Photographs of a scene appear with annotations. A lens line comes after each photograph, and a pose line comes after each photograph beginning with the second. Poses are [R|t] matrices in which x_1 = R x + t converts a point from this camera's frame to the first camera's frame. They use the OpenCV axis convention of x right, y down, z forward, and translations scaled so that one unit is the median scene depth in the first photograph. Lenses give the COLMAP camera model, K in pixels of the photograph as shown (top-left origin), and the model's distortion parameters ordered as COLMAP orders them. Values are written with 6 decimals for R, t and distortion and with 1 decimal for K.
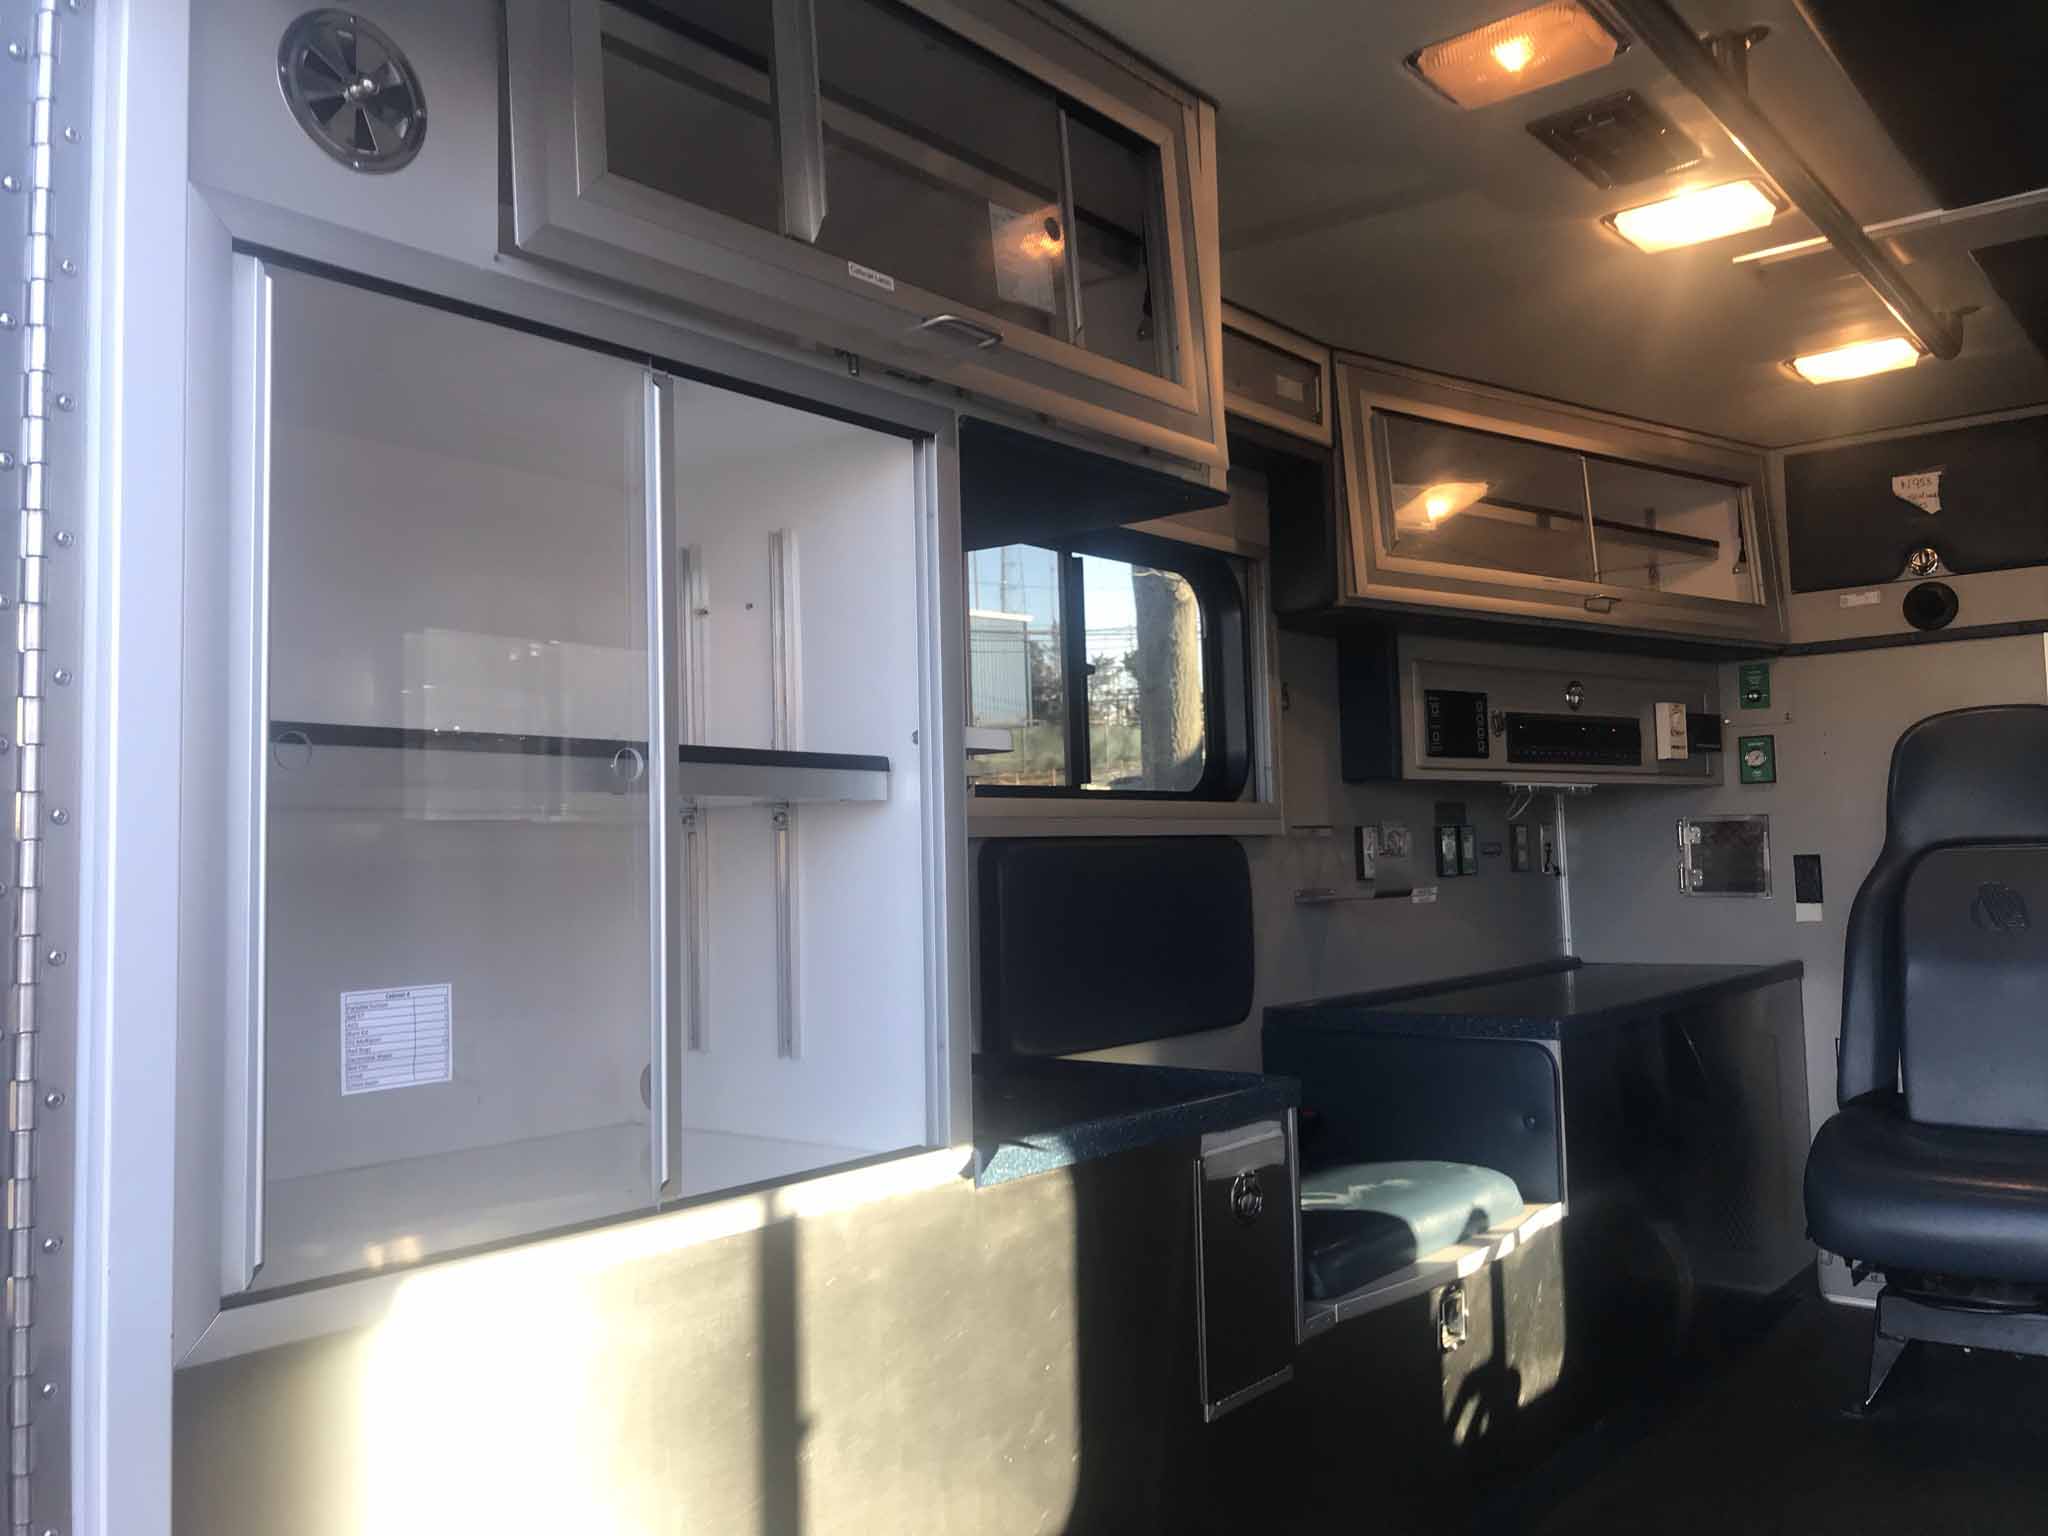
lens RADIAL K [[1674.5, 0, 1024.0], [0, 1674.5, 768.0], [0, 0, 1]] dist [0.006405, 0.006100]
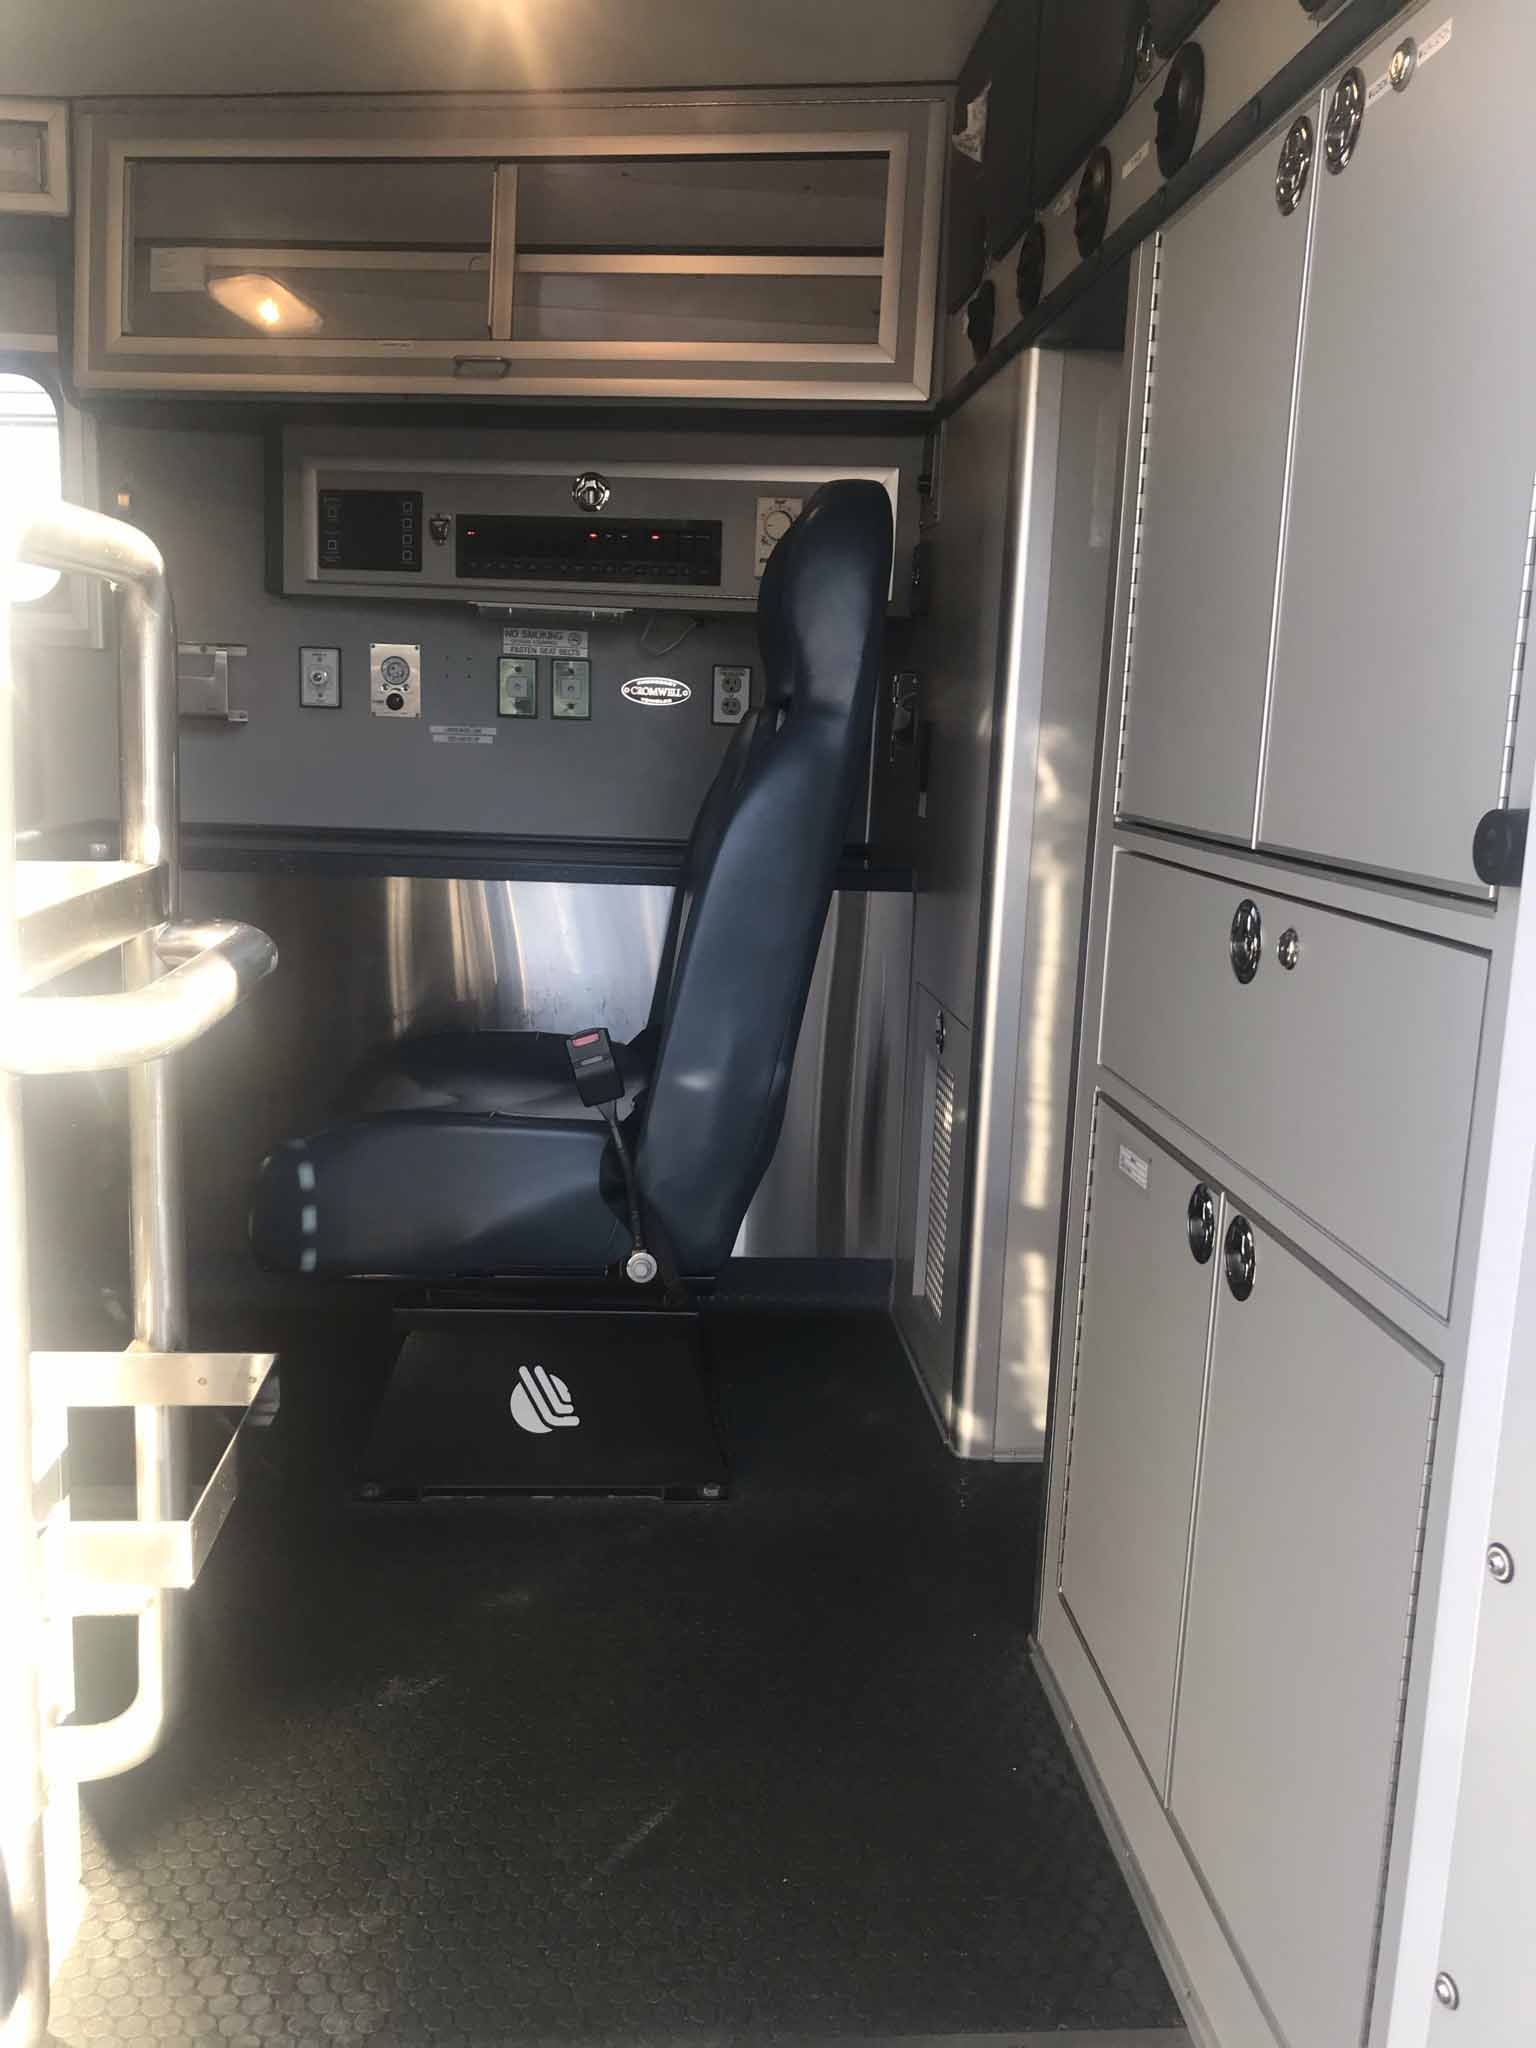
lens RADIAL K [[1663.3, 0, 768.0], [0, 1663.3, 1024.0], [0, 0, 1]] dist [0.077758, -0.111752]
pose [[0.695145, 0.177299, -0.696663, 1.064351], [-0.021080, 0.973719, 0.226774, 0.022012], [0.718561, -0.142955, 0.680613, 0.521886]]
